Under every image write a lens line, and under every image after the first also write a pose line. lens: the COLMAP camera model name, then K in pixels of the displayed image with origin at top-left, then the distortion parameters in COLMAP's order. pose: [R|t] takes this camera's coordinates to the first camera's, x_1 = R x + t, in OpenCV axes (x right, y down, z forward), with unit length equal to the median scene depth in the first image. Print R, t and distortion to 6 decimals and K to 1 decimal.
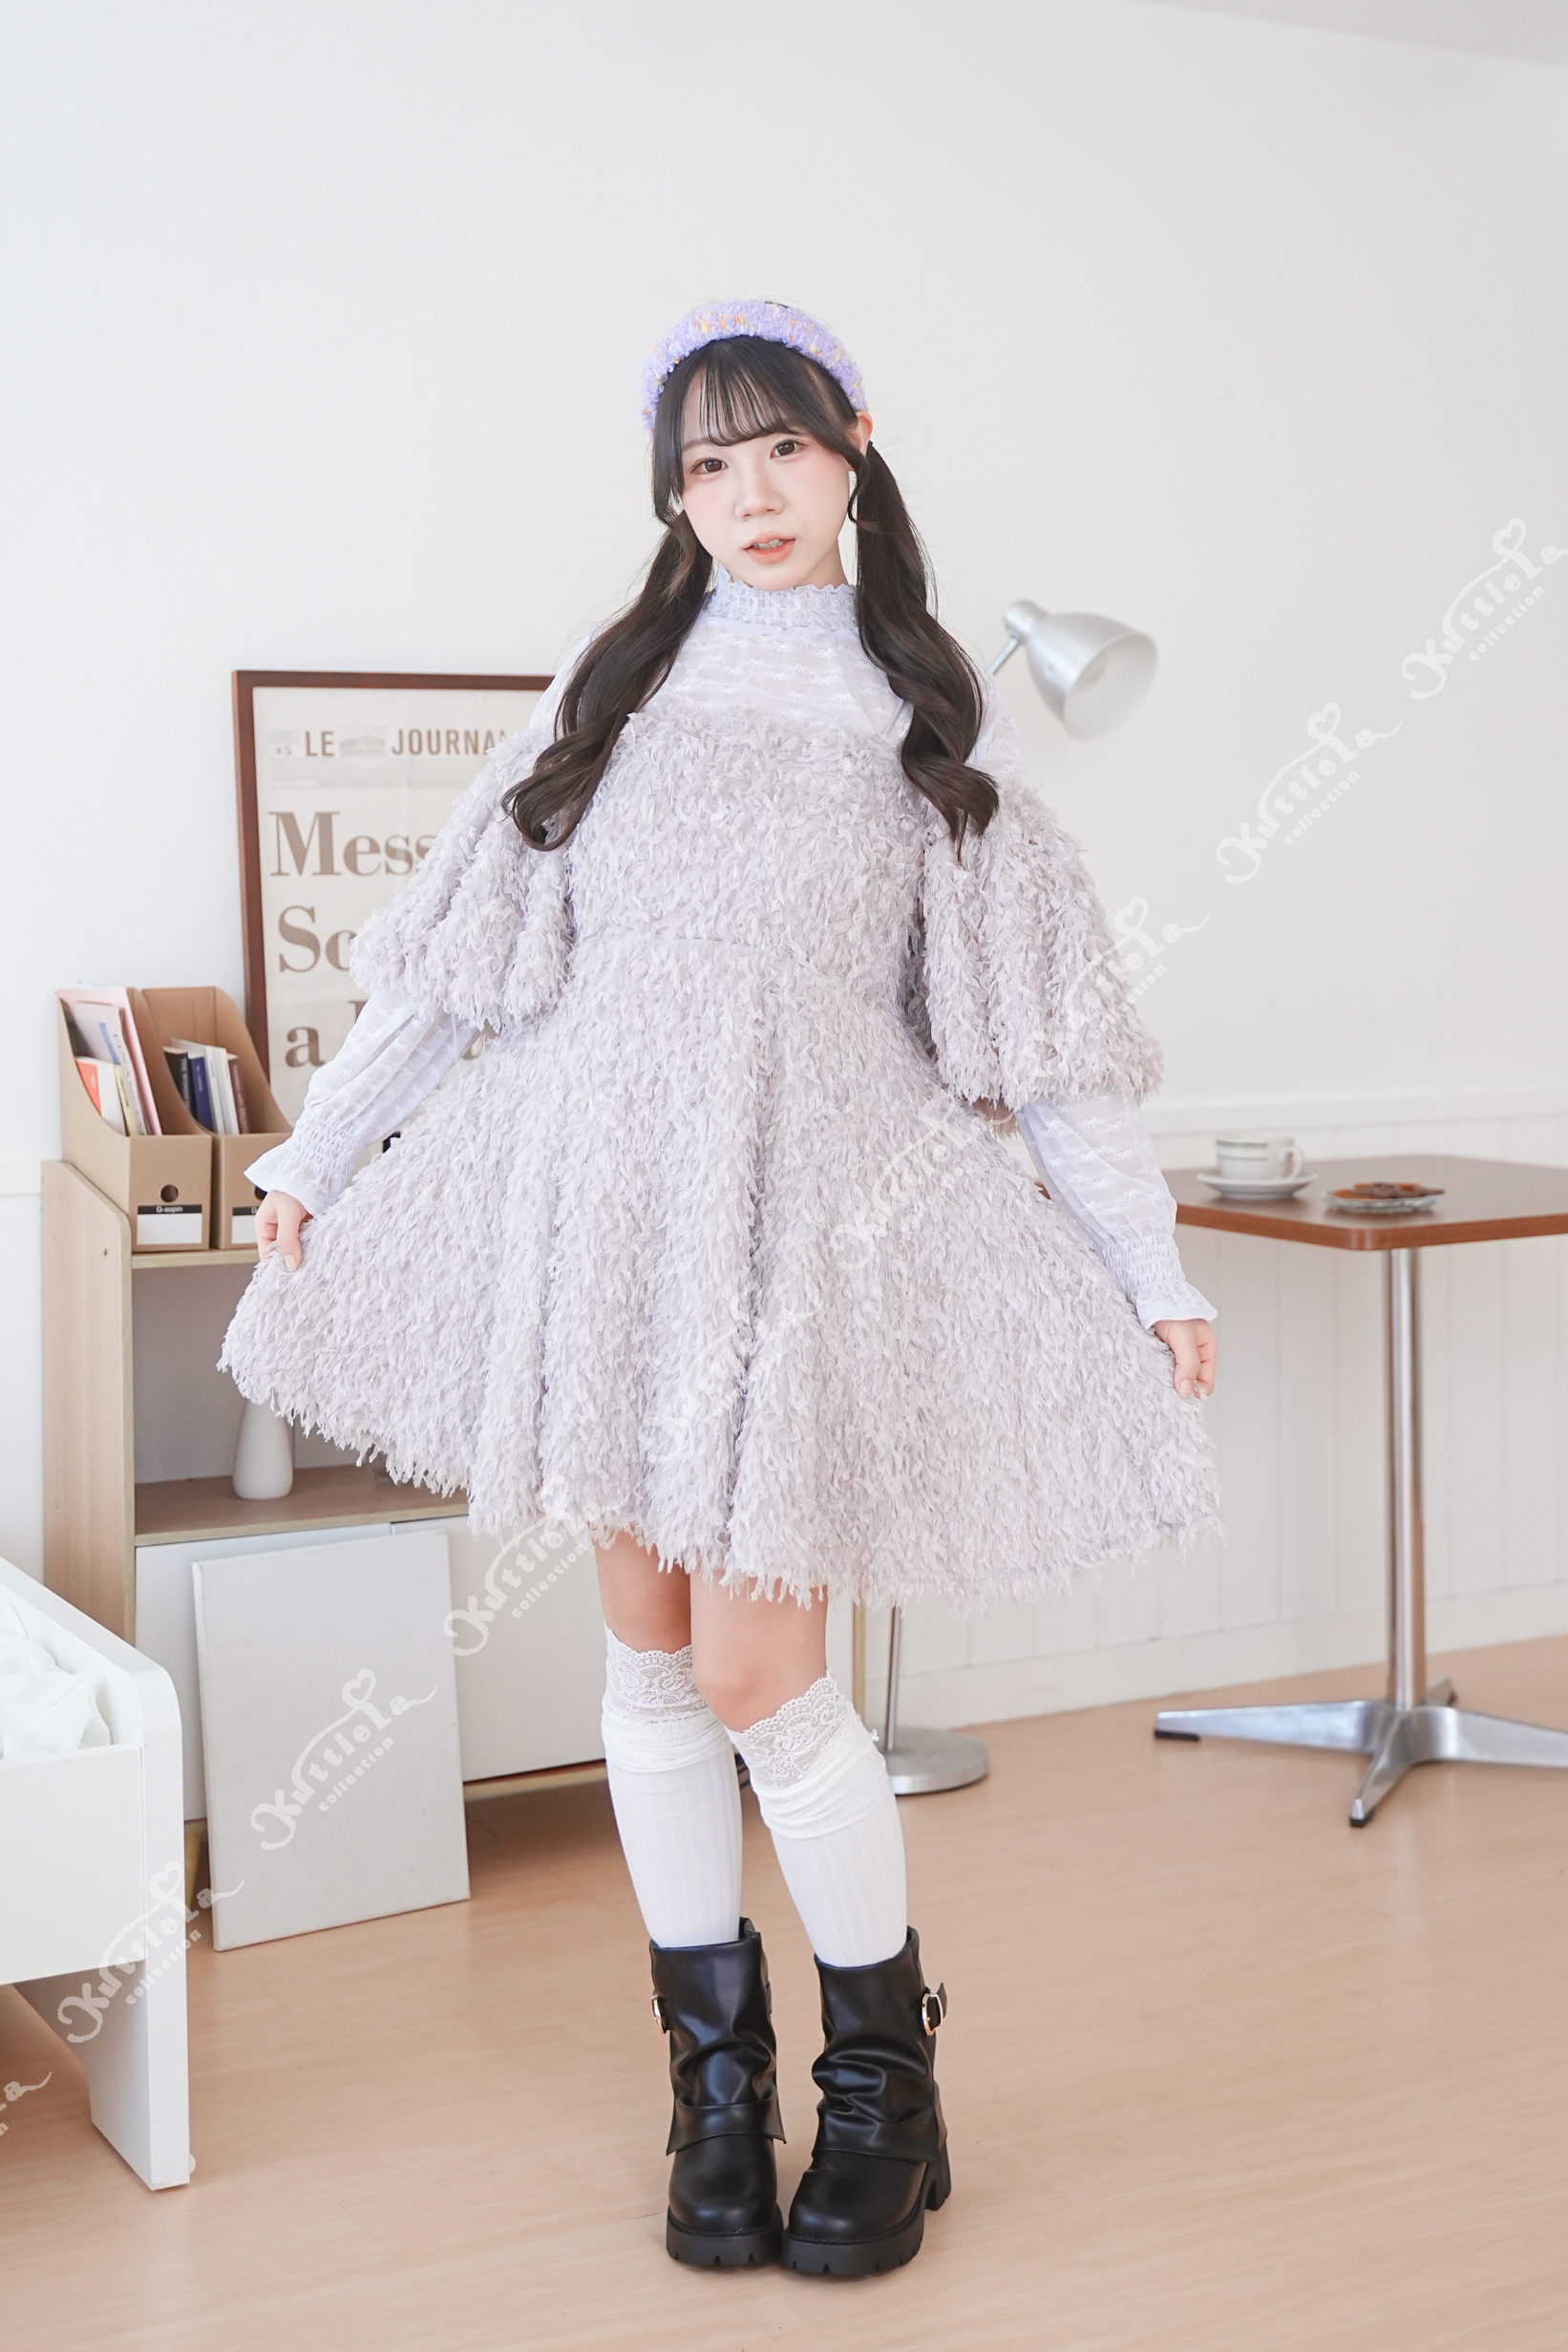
lens RADIAL K [[3306.1, 0, 793.6], [0, 3306.1, 933.9], [0, 0, 1]] dist [0.005785, -0.006323]
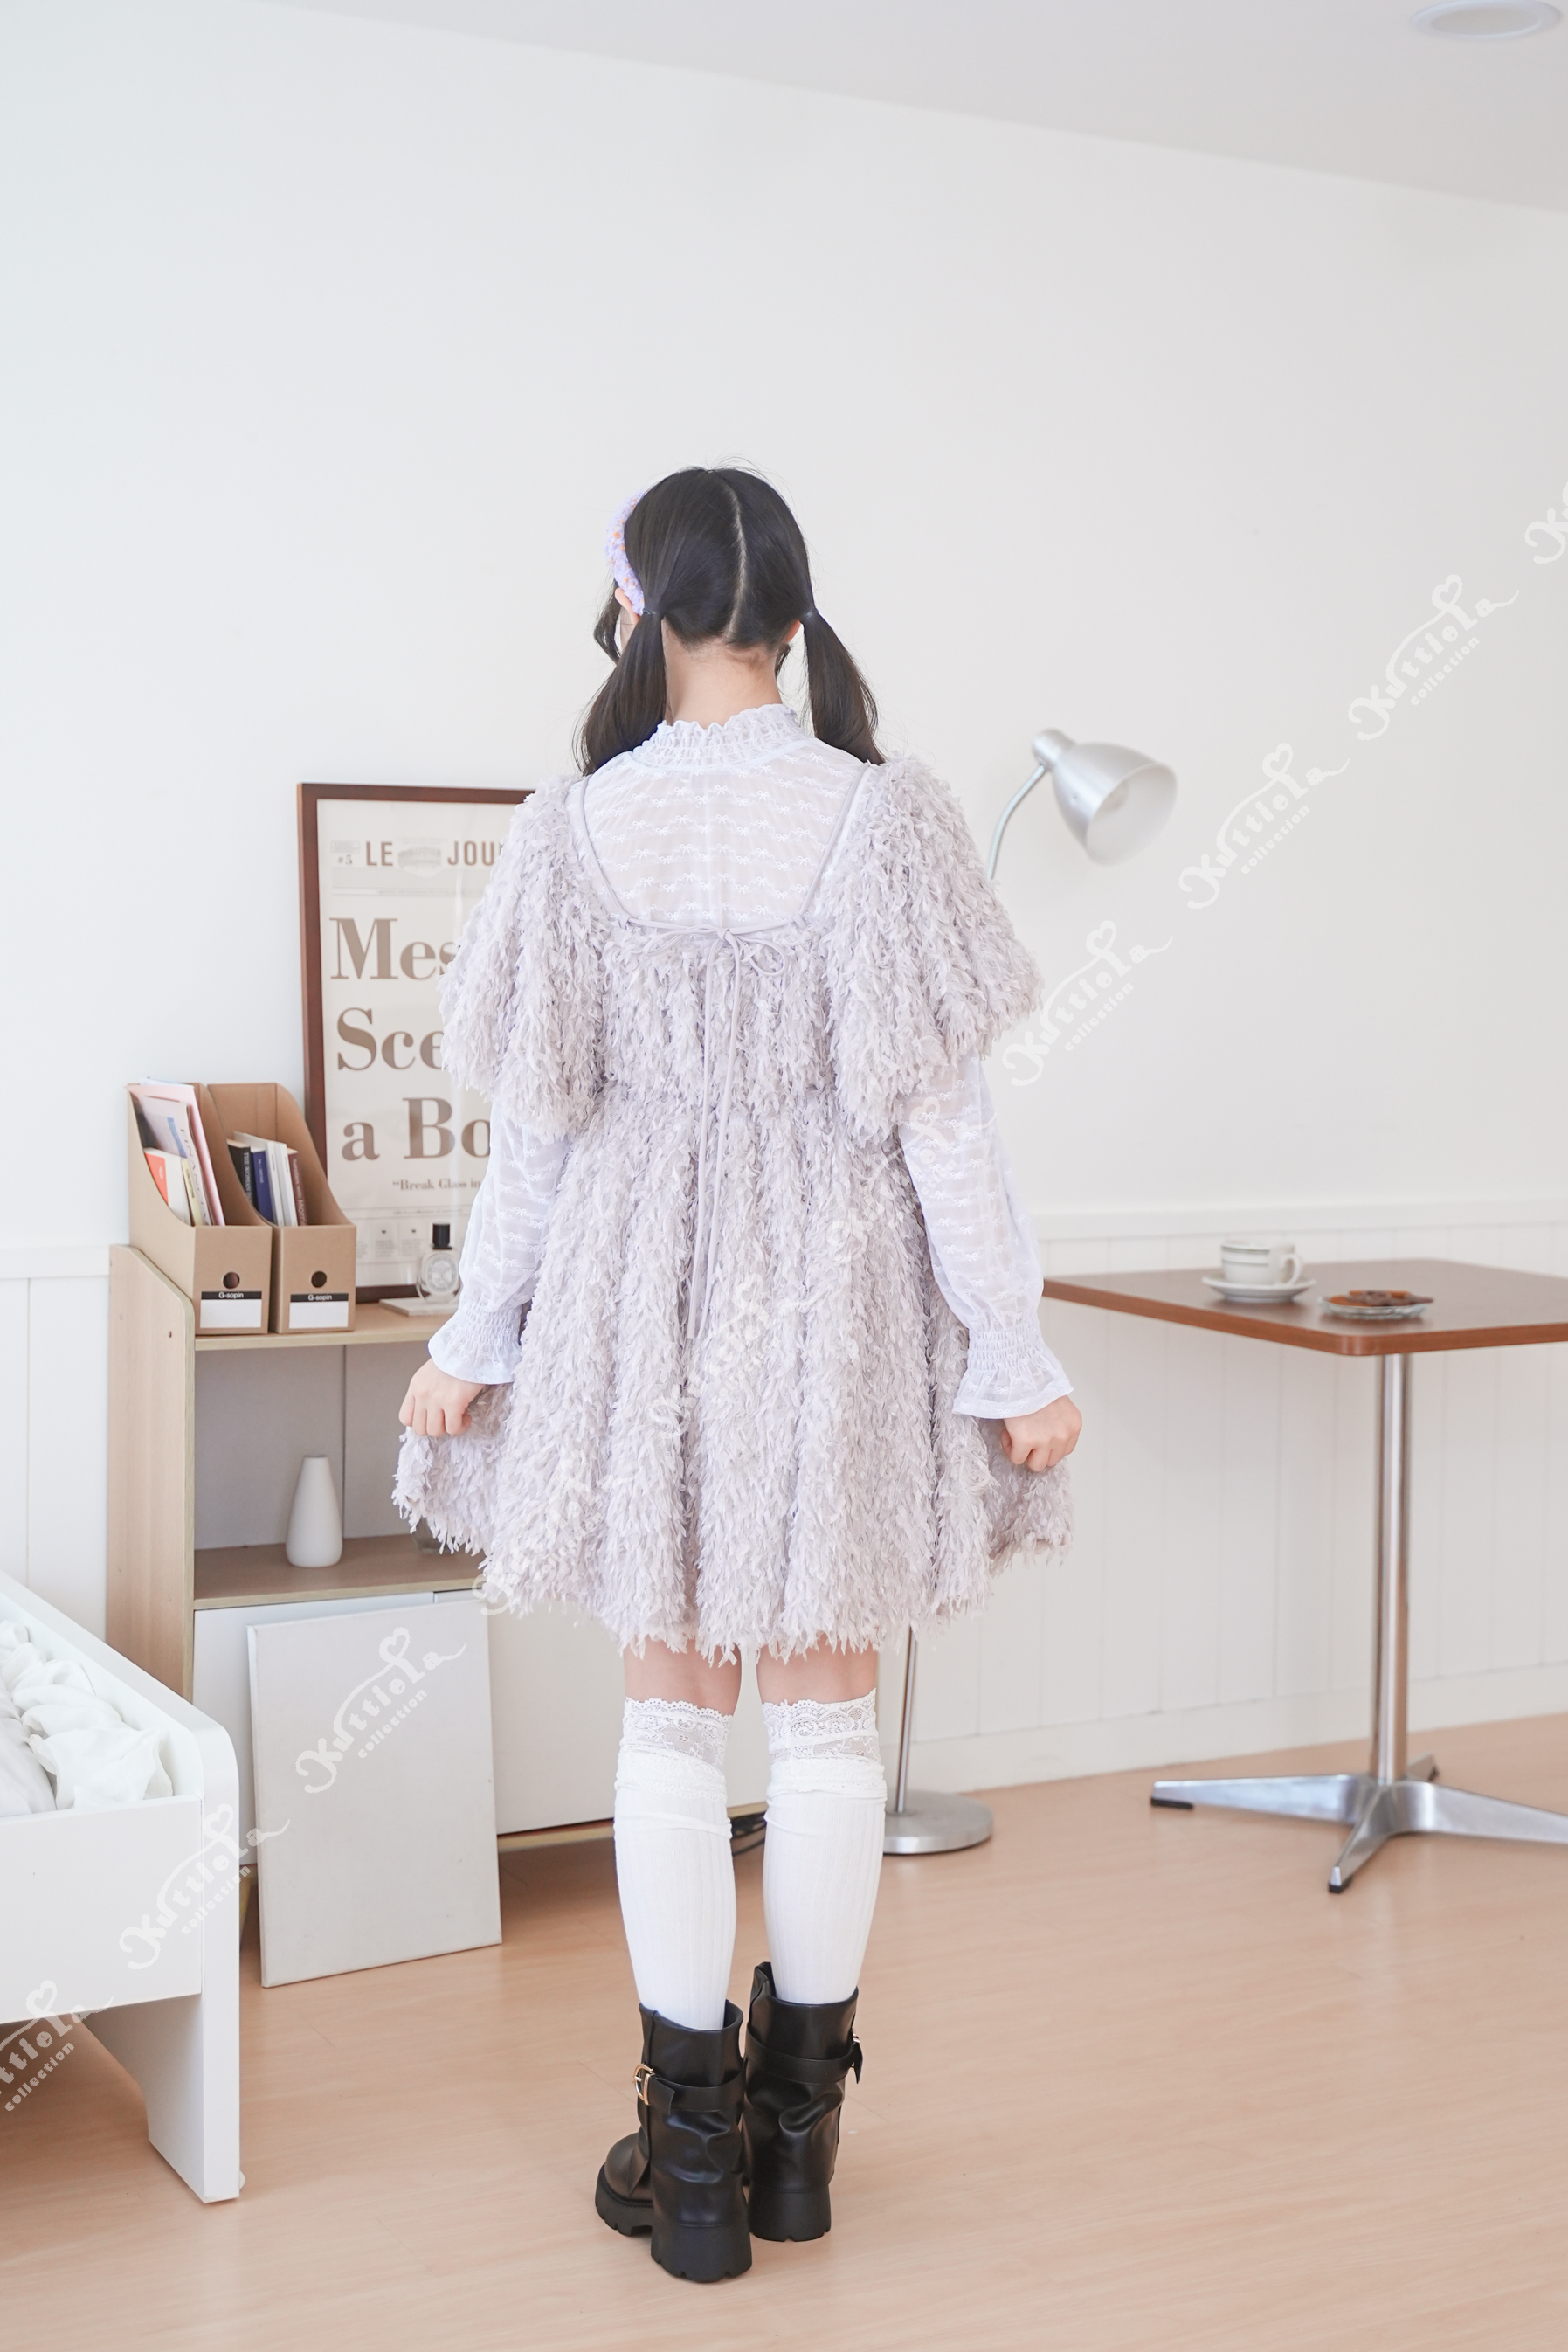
lens RADIAL K [[3305.1, 0, 870.5], [0, 3305.1, 1093.2], [0, 0, 1]] dist [0.005486, 0.001677]
pose [[0.999728, 0.021699, 0.008501, 0.005883], [-0.021948, 0.999298, 0.030369, -0.016826], [-0.007836, -0.030548, 0.999503, -0.057085]]
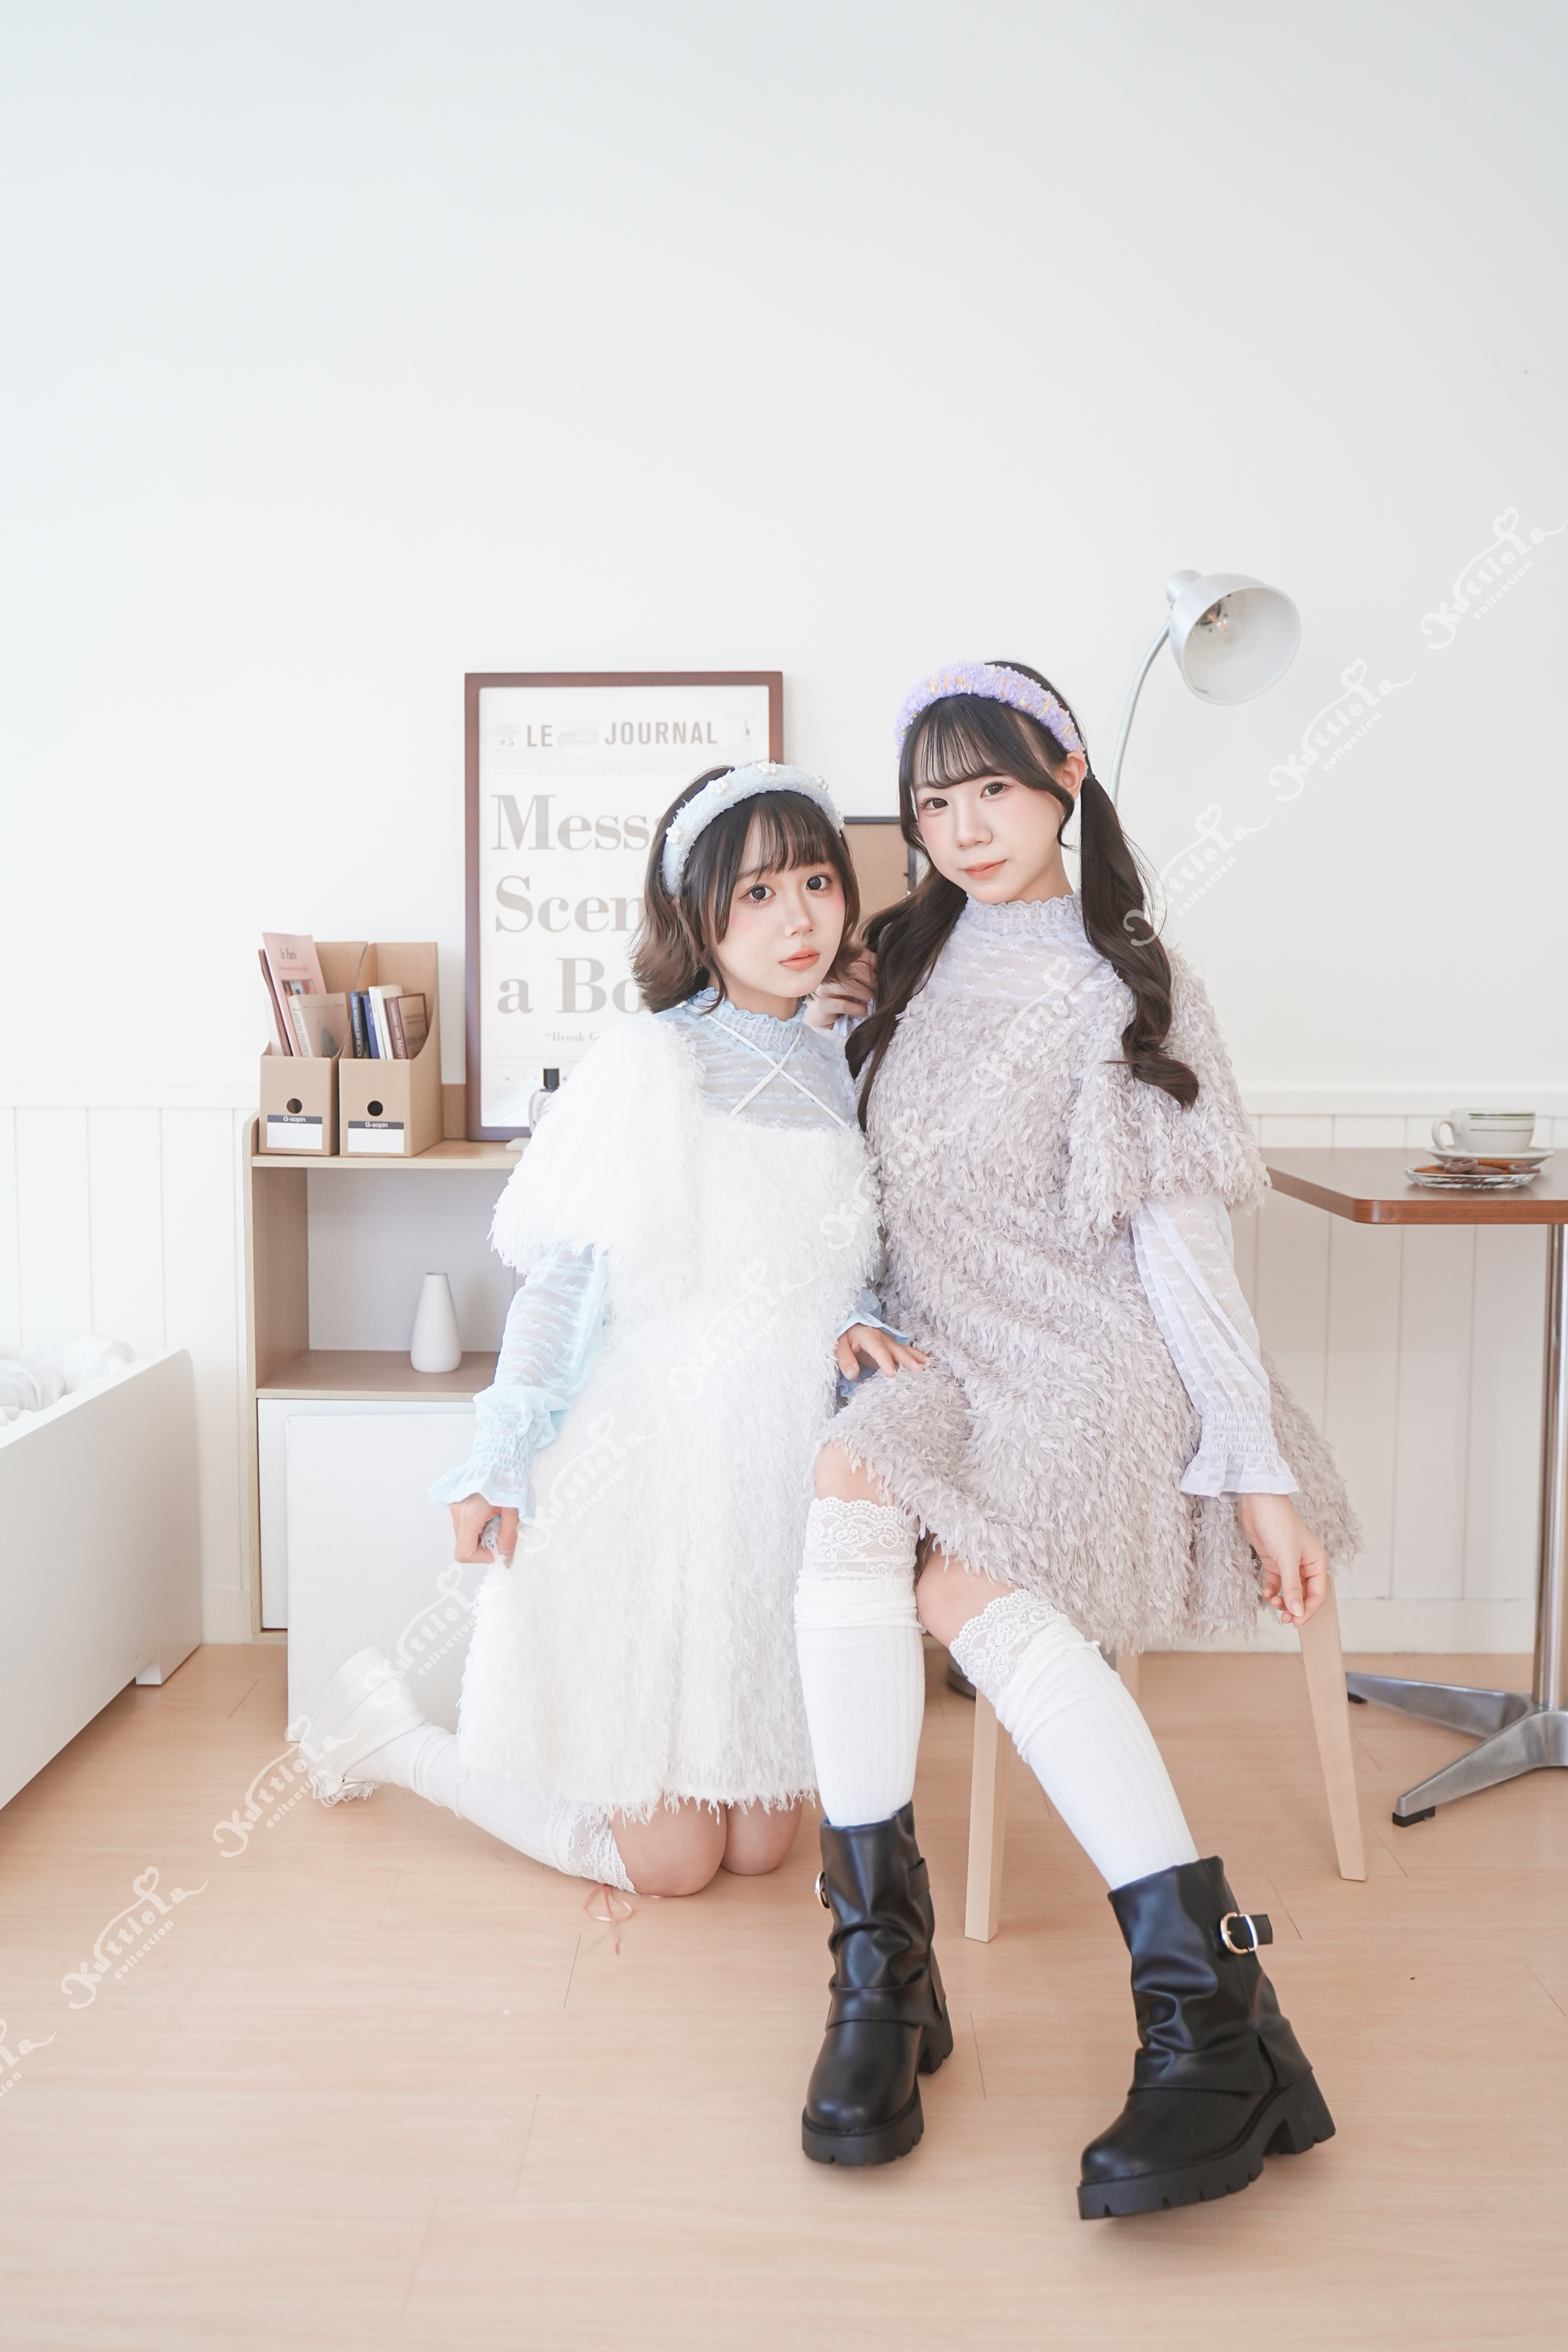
lens RADIAL K [[2154.6, 0, 784.0], [0, 2154.6, 1176.0], [0, 0, 1]] dist [0.012319, 0.001335]
pose [[0.868020, 0.053757, -0.493610, 0.316781], [-0.018527, 0.996936, 0.075992, 0.037992], [0.496183, -0.056817, 0.866357, 0.379929]]
